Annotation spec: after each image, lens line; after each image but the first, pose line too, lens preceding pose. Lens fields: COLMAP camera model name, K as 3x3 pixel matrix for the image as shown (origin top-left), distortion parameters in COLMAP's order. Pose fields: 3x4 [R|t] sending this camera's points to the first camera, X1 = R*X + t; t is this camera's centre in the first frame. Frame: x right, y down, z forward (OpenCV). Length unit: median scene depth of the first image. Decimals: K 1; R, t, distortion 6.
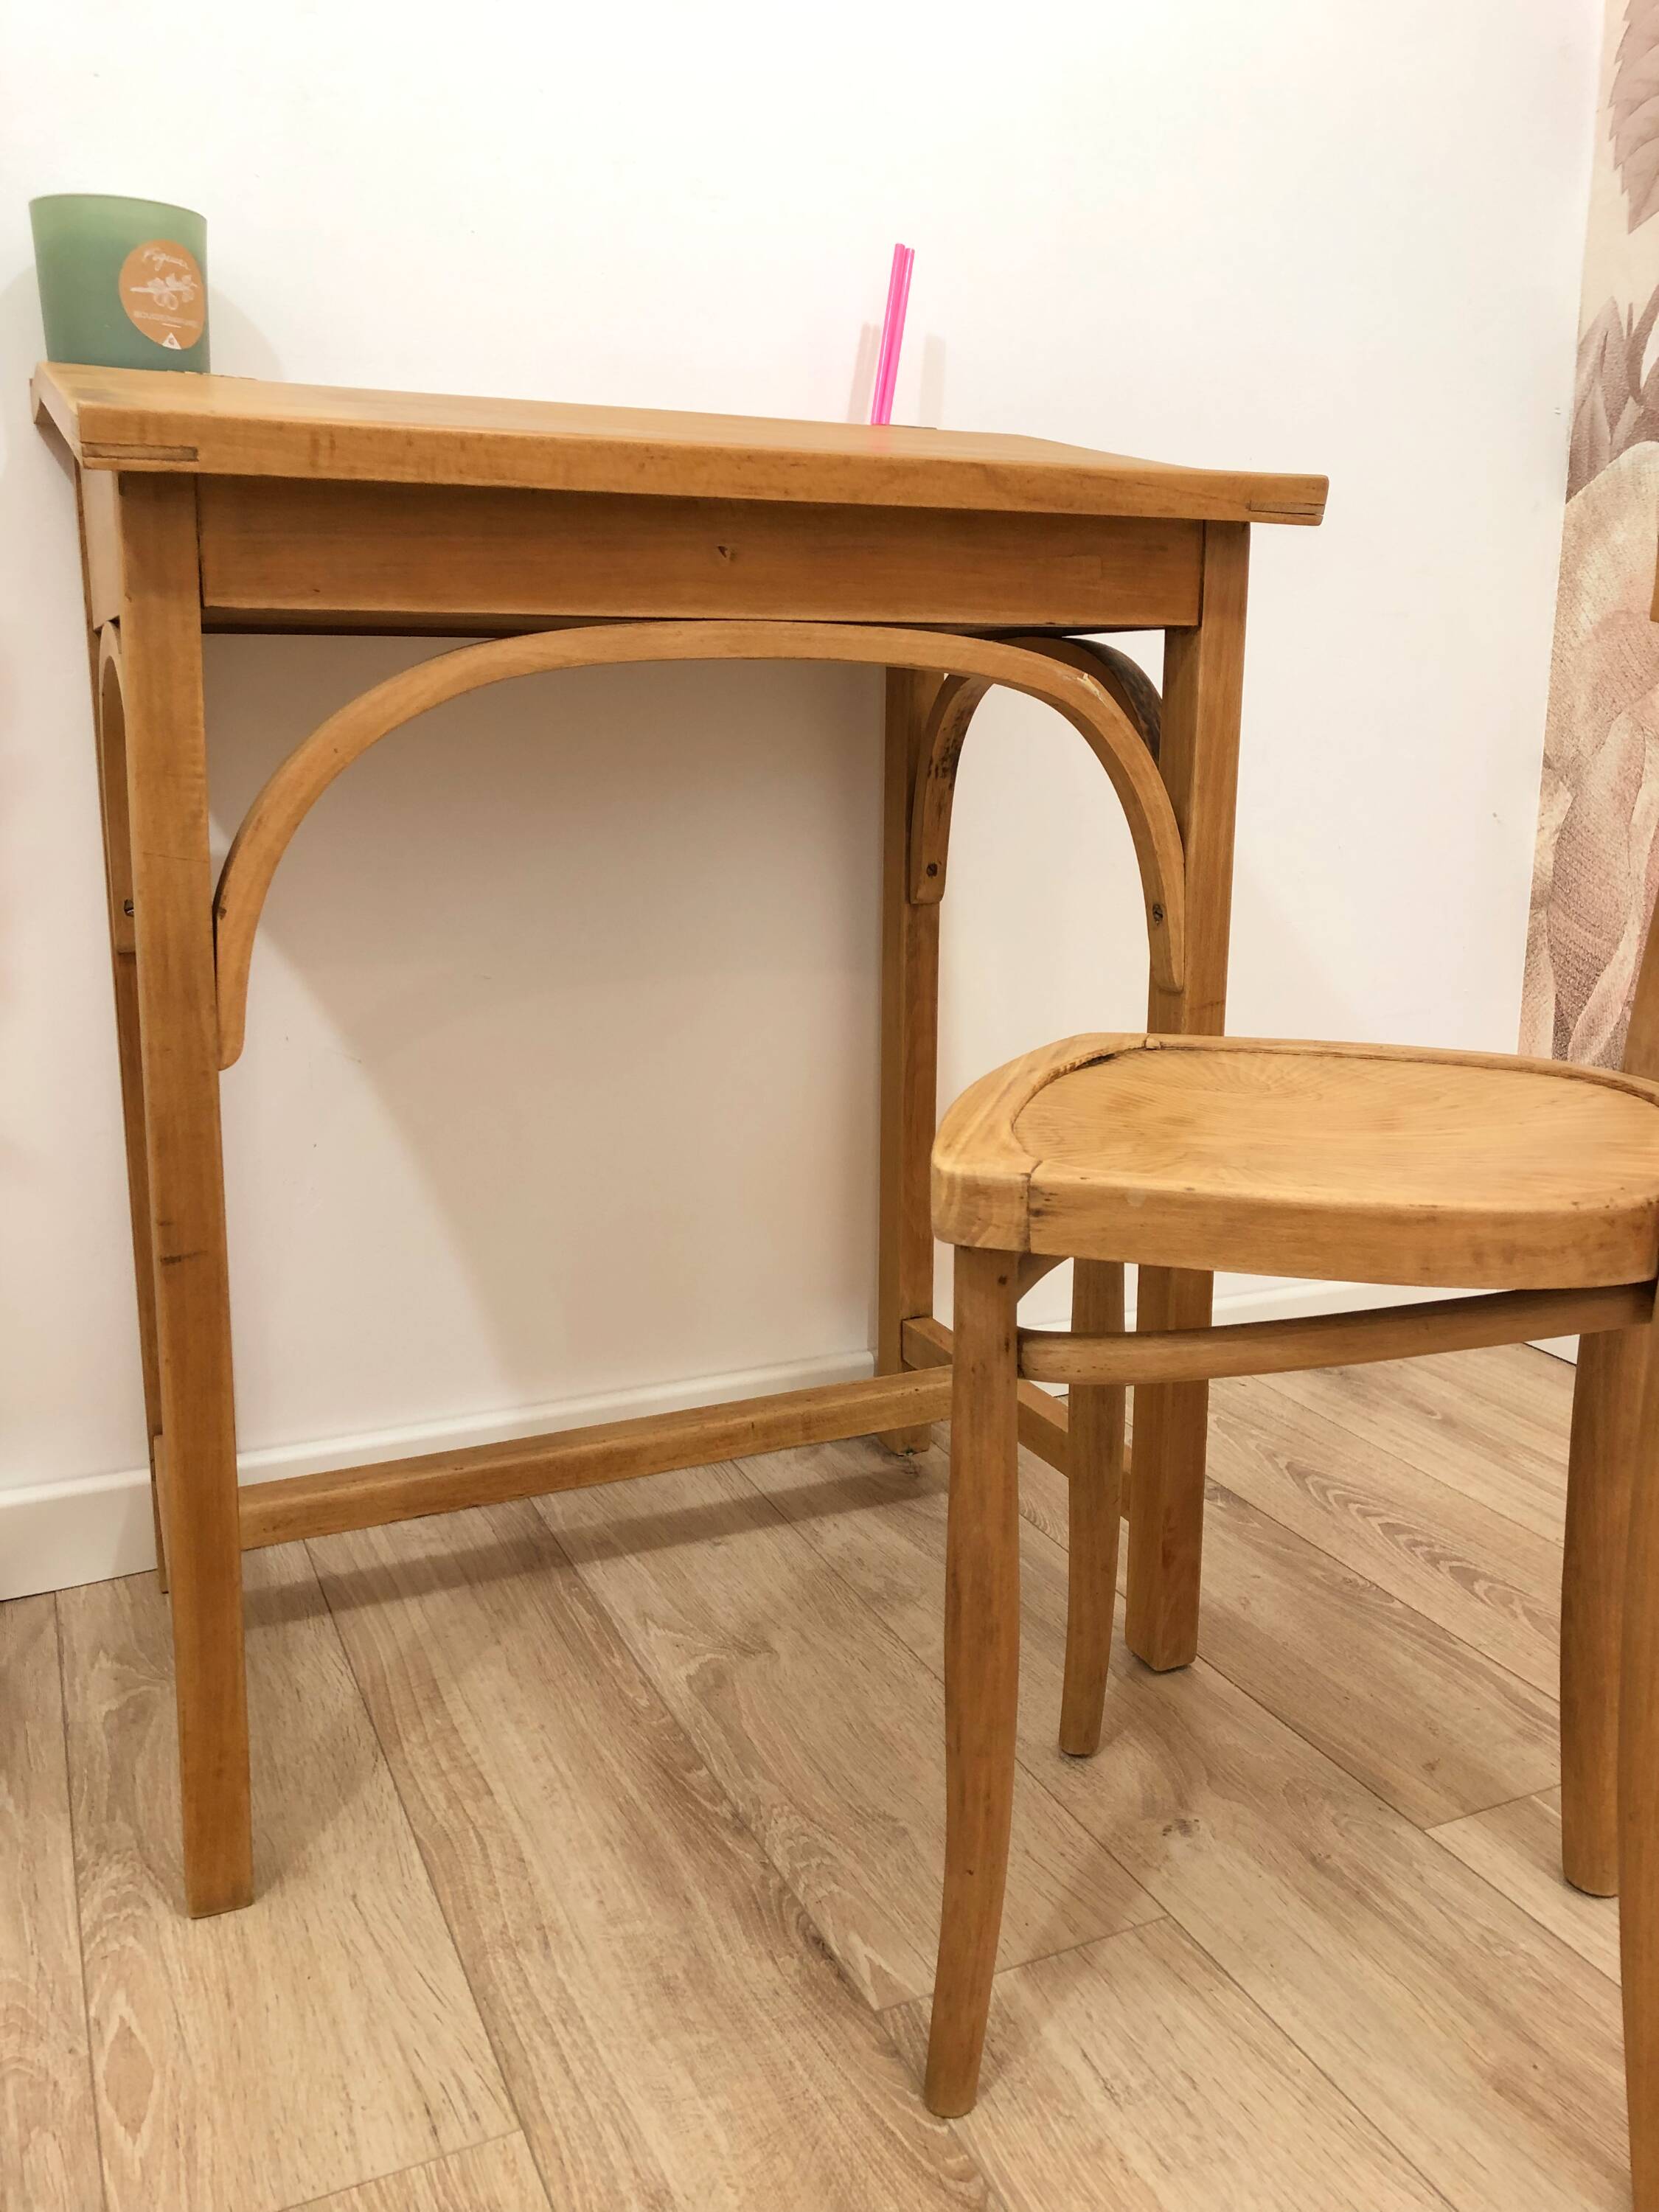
lens RADIAL K [[1826.0, 0, 850.4], [0, 1826.0, 1082.9], [0, 0, 1]] dist [0.025741, -0.011857]
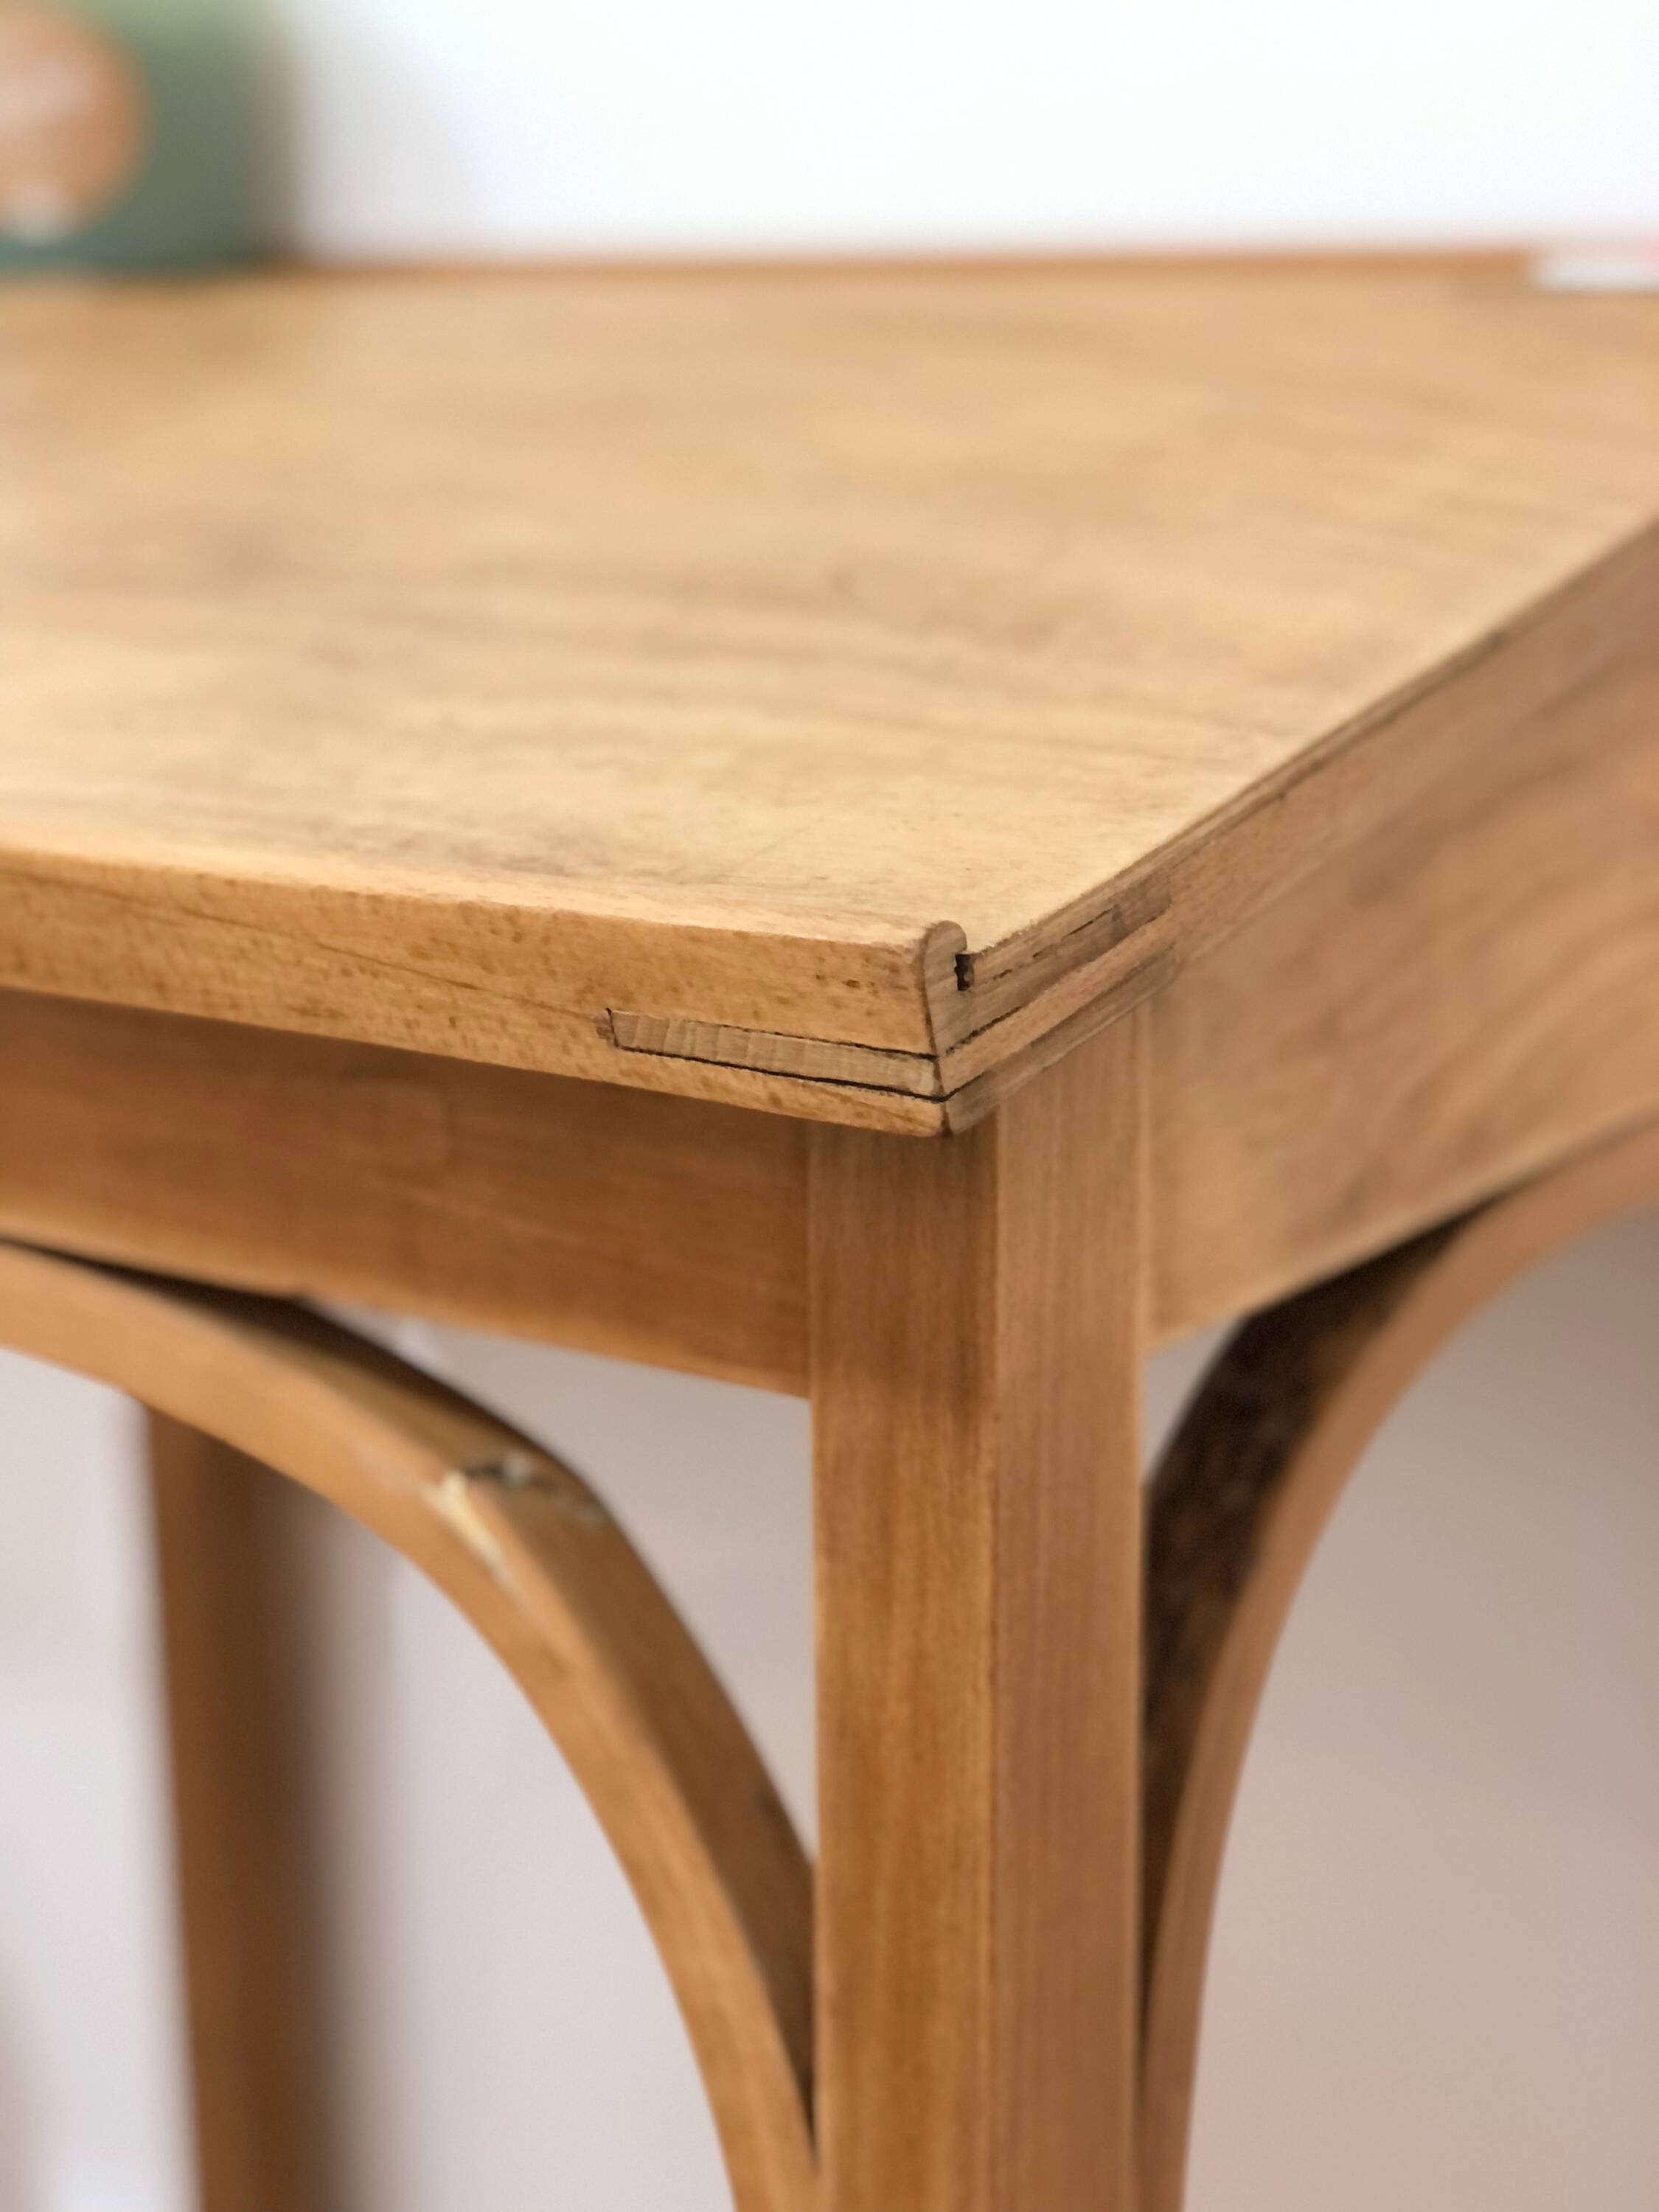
lens RADIAL K [[3780.5, 0, 755.4], [0, 3780.5, 994.6], [0, 0, 1]] dist [-0.037902, 0.000000]
pose [[0.457350, 0.172262, -0.872443, 0.613782], [-0.156038, 0.981384, 0.111974, -0.355722], [0.875490, 0.084923, 0.475716, 0.741256]]
